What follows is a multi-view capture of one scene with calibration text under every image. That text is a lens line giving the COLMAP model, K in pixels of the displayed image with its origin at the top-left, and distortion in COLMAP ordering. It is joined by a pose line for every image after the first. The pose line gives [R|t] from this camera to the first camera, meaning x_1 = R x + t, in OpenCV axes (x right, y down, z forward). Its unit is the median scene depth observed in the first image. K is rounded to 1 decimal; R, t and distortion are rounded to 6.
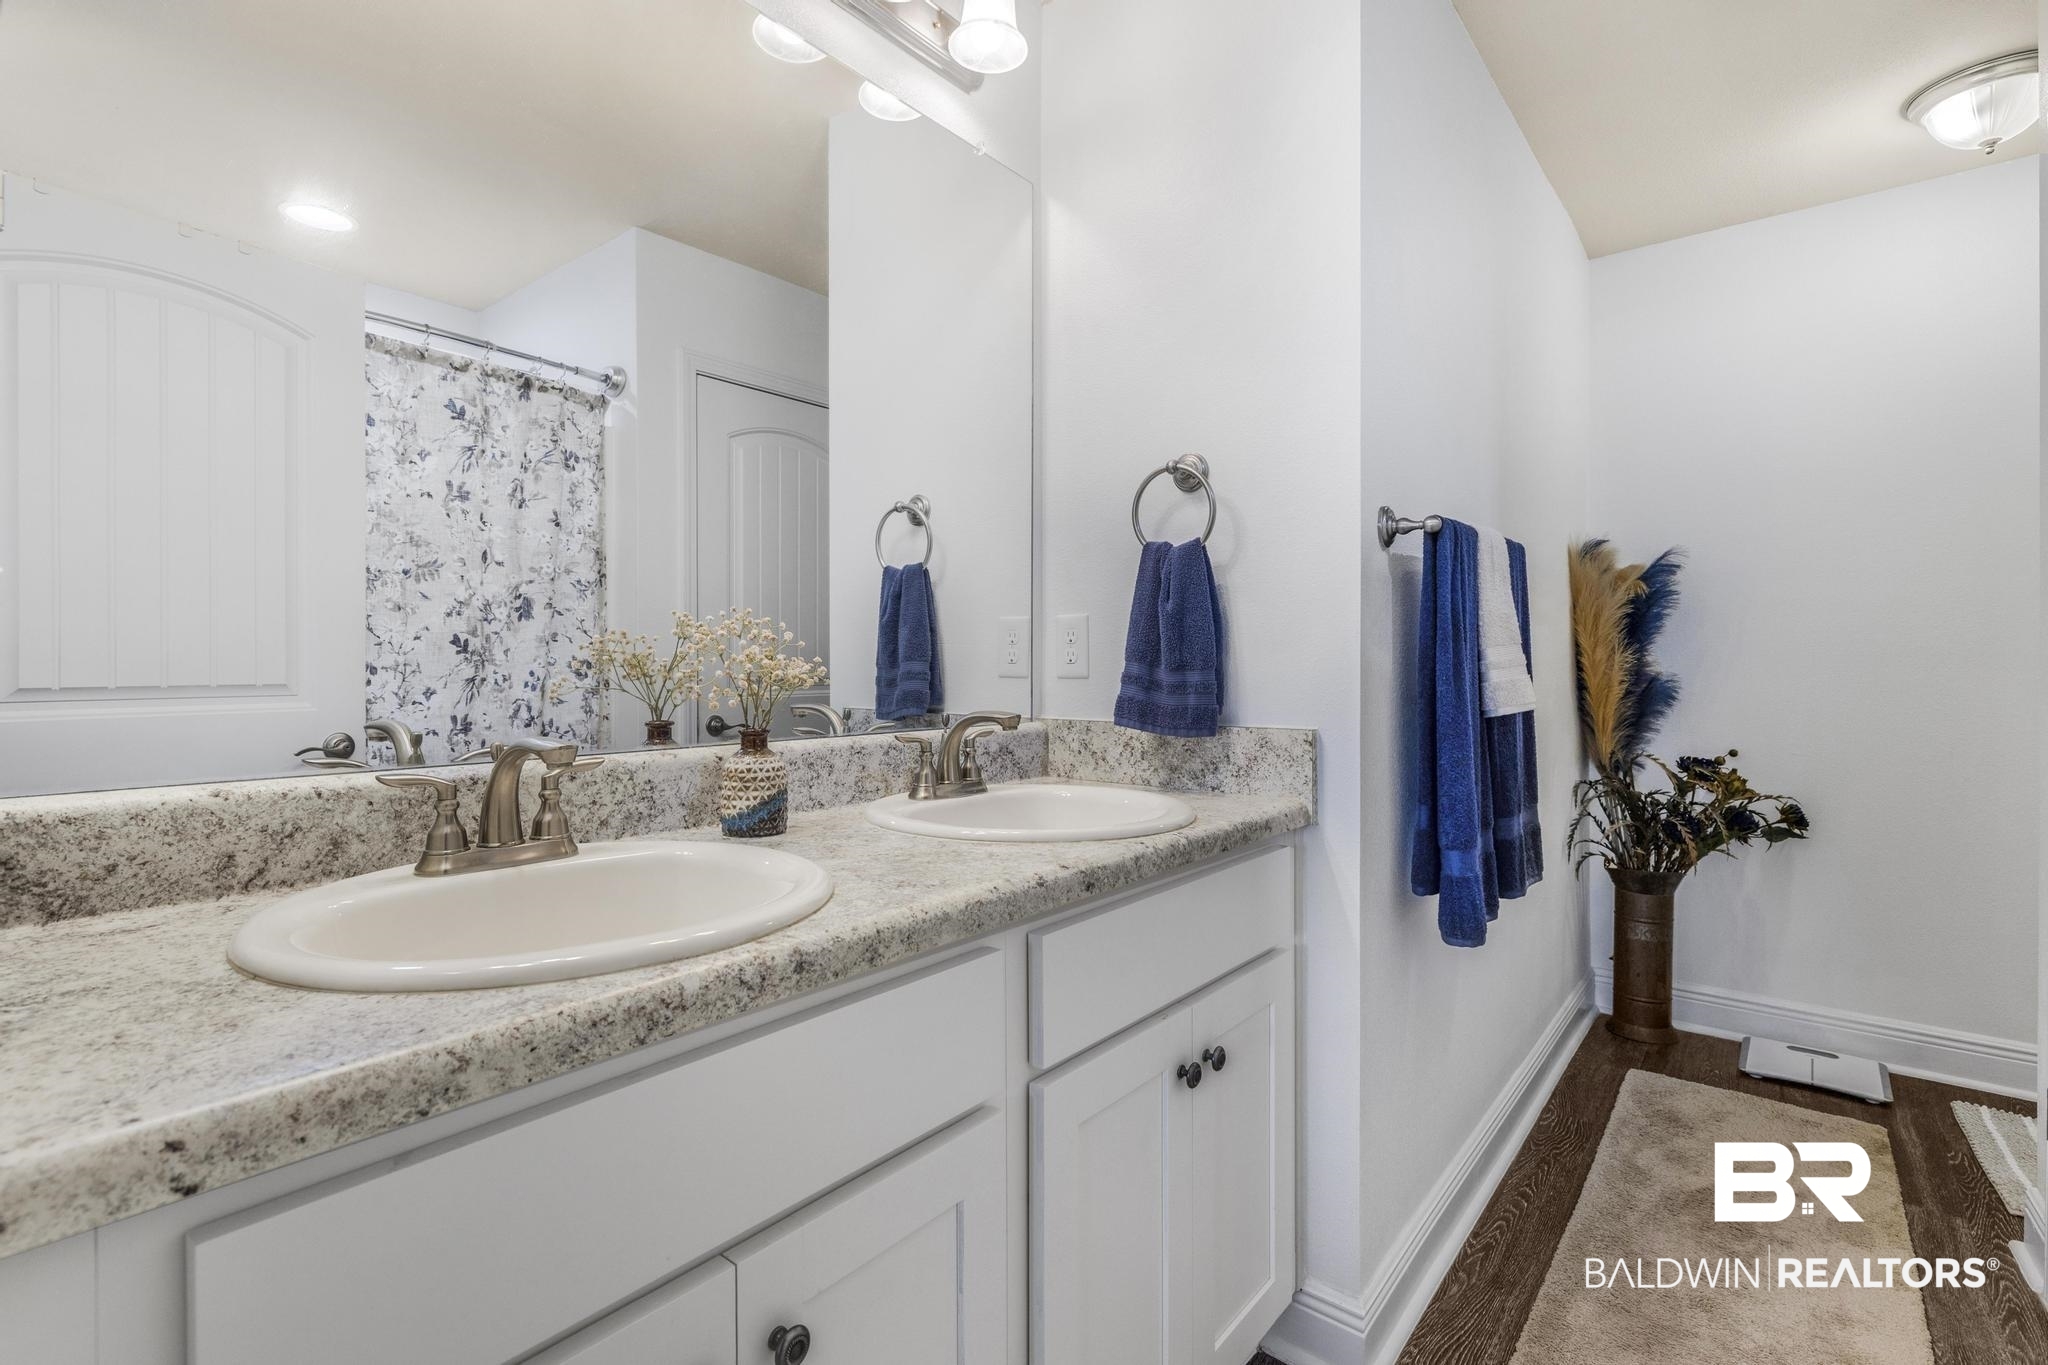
lens RADIAL K [[943.7, 0, 1018.5], [0, 943.7, 665.6], [0, 0, 1]] dist [-0.003611, 0.000105]
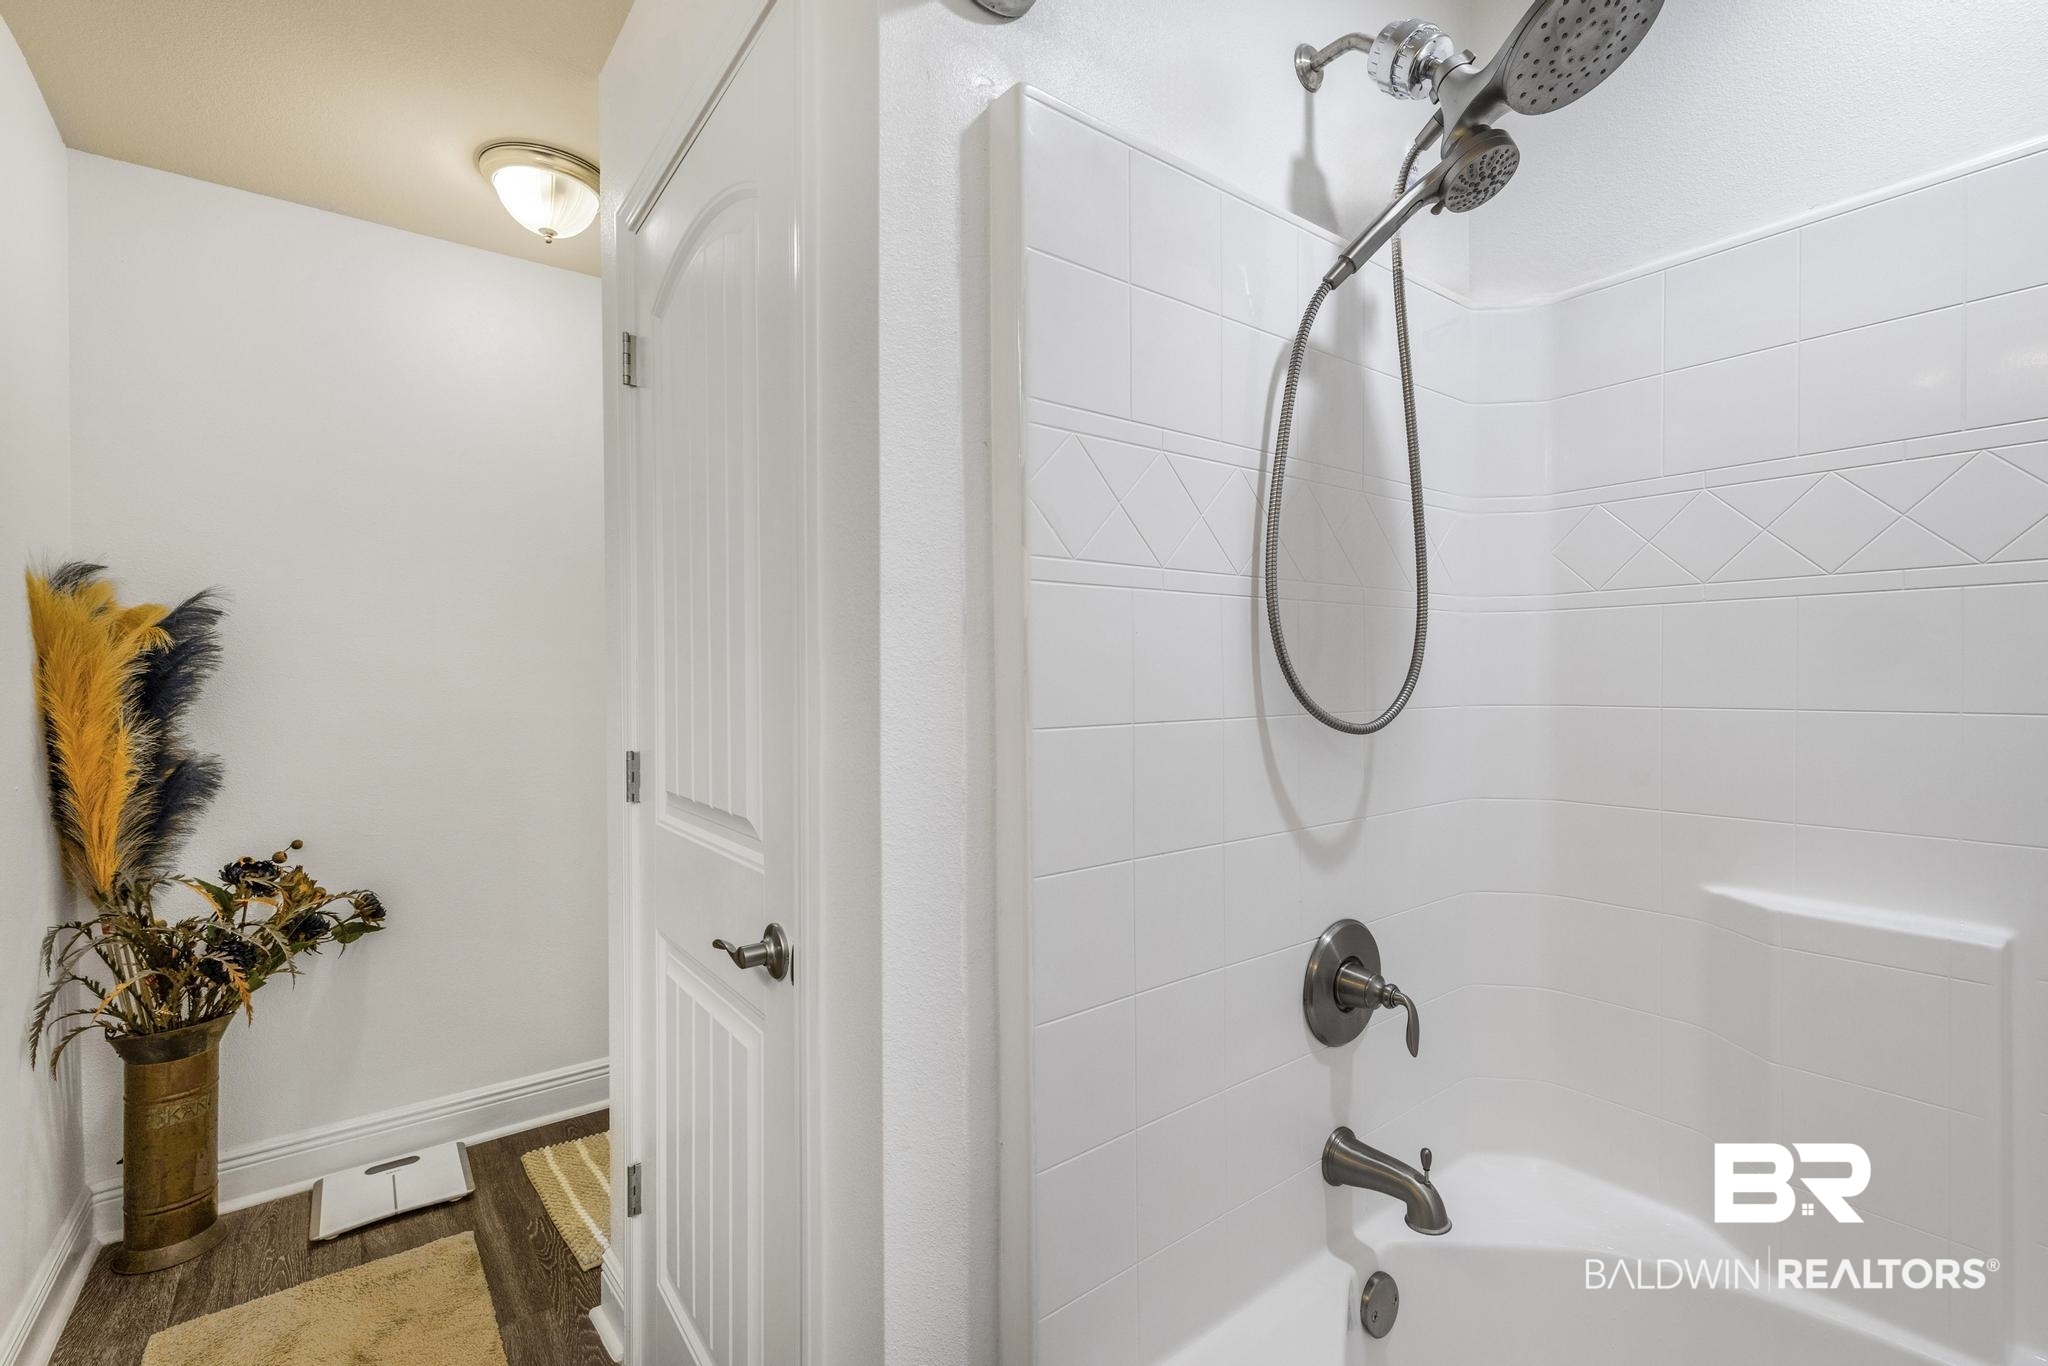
lens RADIAL K [[887.5, 0, 1019.1], [0, 887.5, 673.8], [0, 0, 1]] dist [0.004635, -0.001807]
pose [[0.226042, -0.001920, 0.974116, 0.150169], [0.013373, 0.999910, -0.001133, -0.046299], [-0.974026, 0.013283, 0.226047, 0.214499]]
